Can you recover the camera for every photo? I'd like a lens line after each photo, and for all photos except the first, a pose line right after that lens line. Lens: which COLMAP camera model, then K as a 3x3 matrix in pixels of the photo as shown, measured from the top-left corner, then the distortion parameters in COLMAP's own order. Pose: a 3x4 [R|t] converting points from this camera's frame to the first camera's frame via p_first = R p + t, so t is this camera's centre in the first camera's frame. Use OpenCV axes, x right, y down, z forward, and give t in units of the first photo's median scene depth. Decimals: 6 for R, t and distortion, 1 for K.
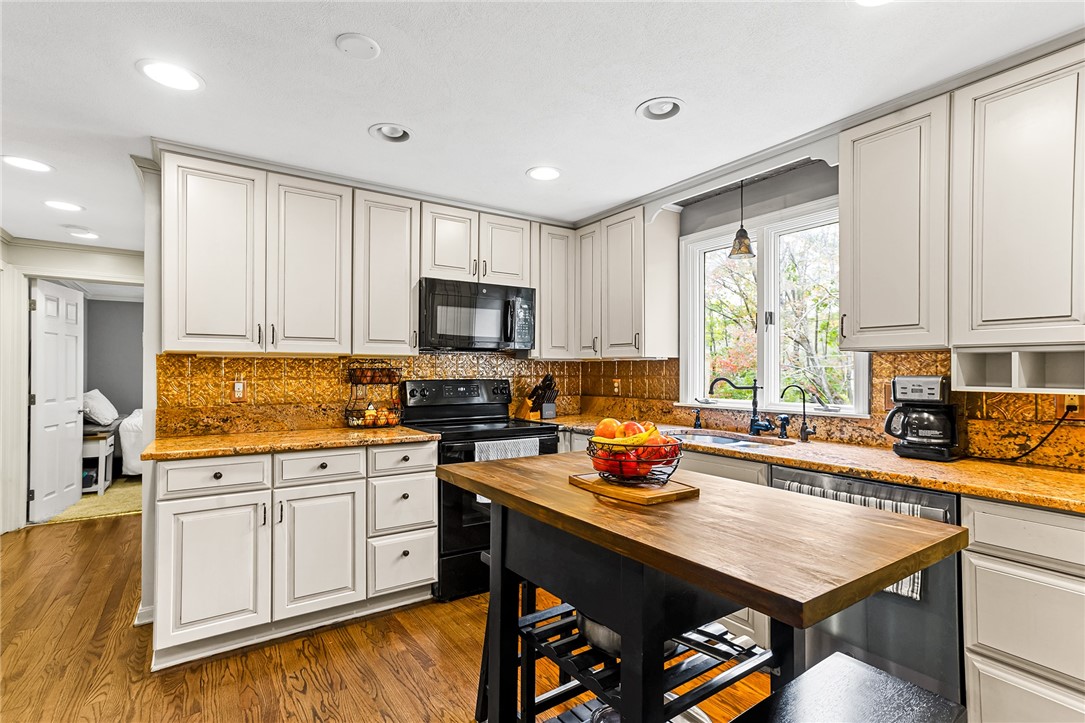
lens RADIAL K [[523.6, 0, 543.2], [0, 523.6, 366.8], [0, 0, 1]] dist [-0.000791, 0.001837]
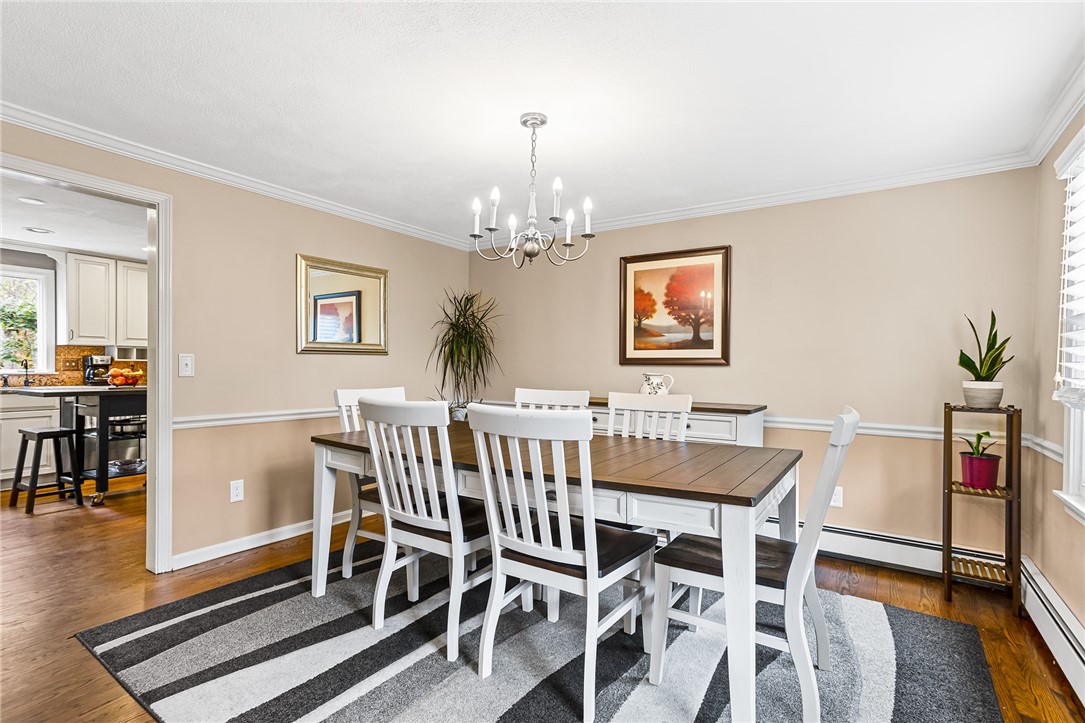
lens RADIAL K [[504.1, 0, 540.5], [0, 504.1, 365.6], [0, 0, 1]] dist [0.019364, 0.000770]
pose [[-0.363685, -0.011449, 0.931452, -1.786640], [-0.020779, 0.999775, 0.004175, 0.007500], [-0.931290, -0.017837, -0.363841, -0.121796]]
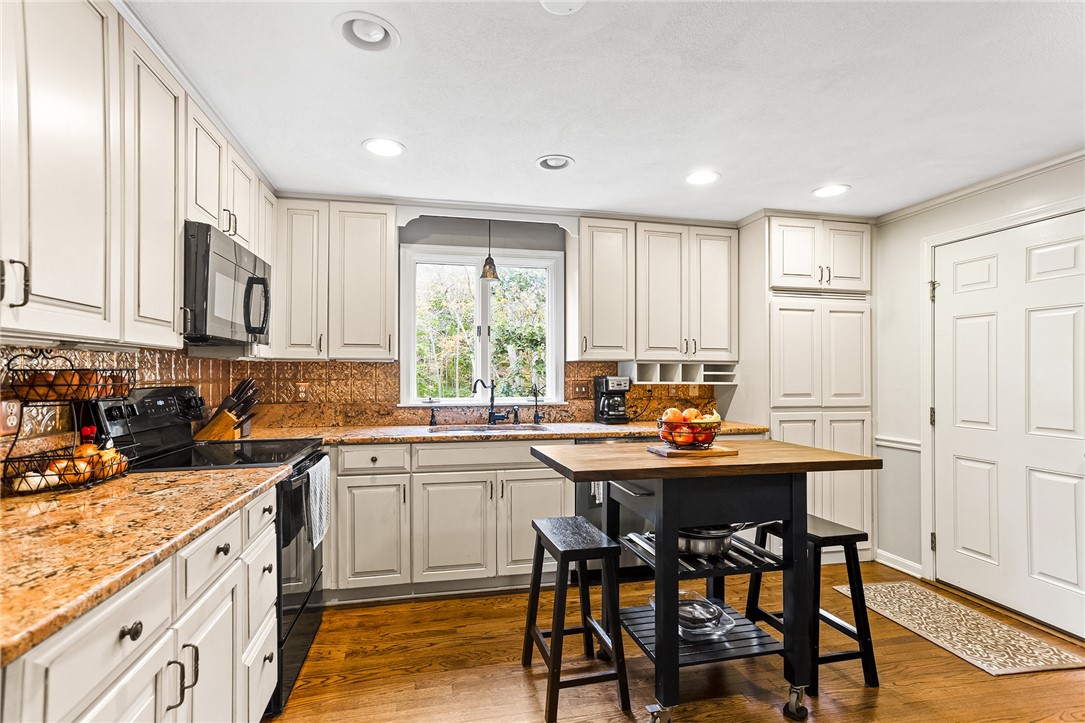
lens RADIAL K [[523.6, 0, 545.5], [0, 523.6, 366.9], [0, 0, 1]] dist [-0.000791, 0.001837]
pose [[0.367227, 0.006266, 0.930110, -0.663390], [-0.009956, 0.999947, -0.002806, -0.004513], [-0.930078, -0.008229, 0.367270, 0.394641]]
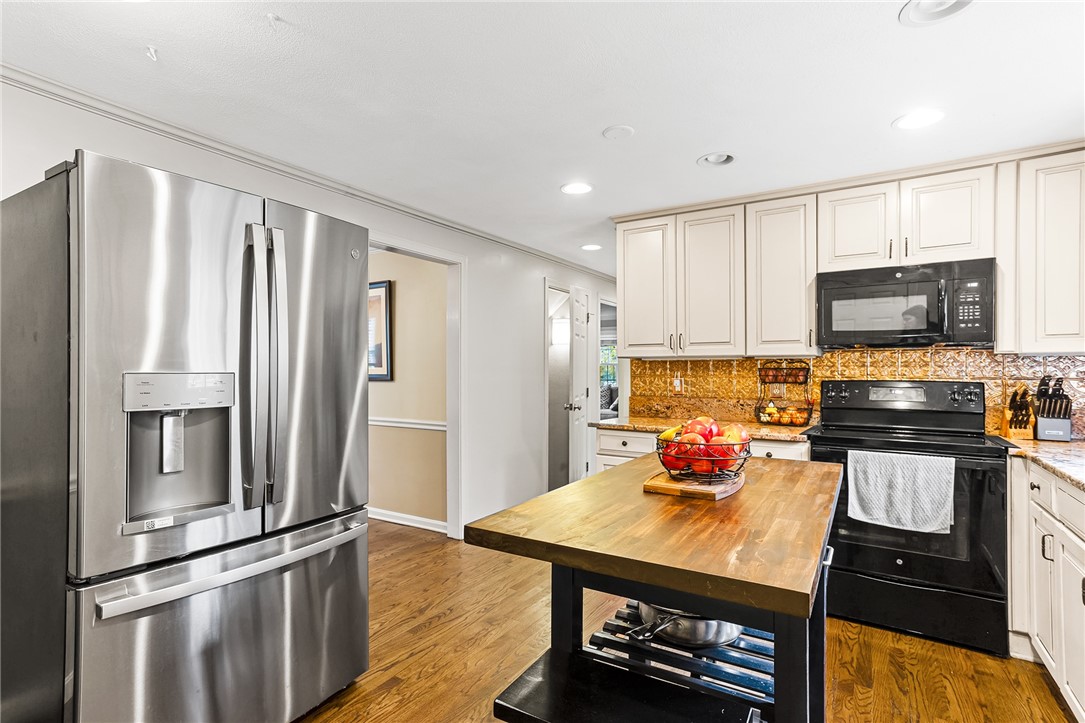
lens RADIAL K [[523.6, 0, 537.4], [0, 523.6, 363.7], [0, 0, 1]] dist [-0.000791, 0.001837]
pose [[0.413285, -0.008642, -0.910561, 0.453396], [0.009396, 0.999942, -0.005225, -0.005201], [0.910553, -0.006396, 0.413342, 0.146787]]
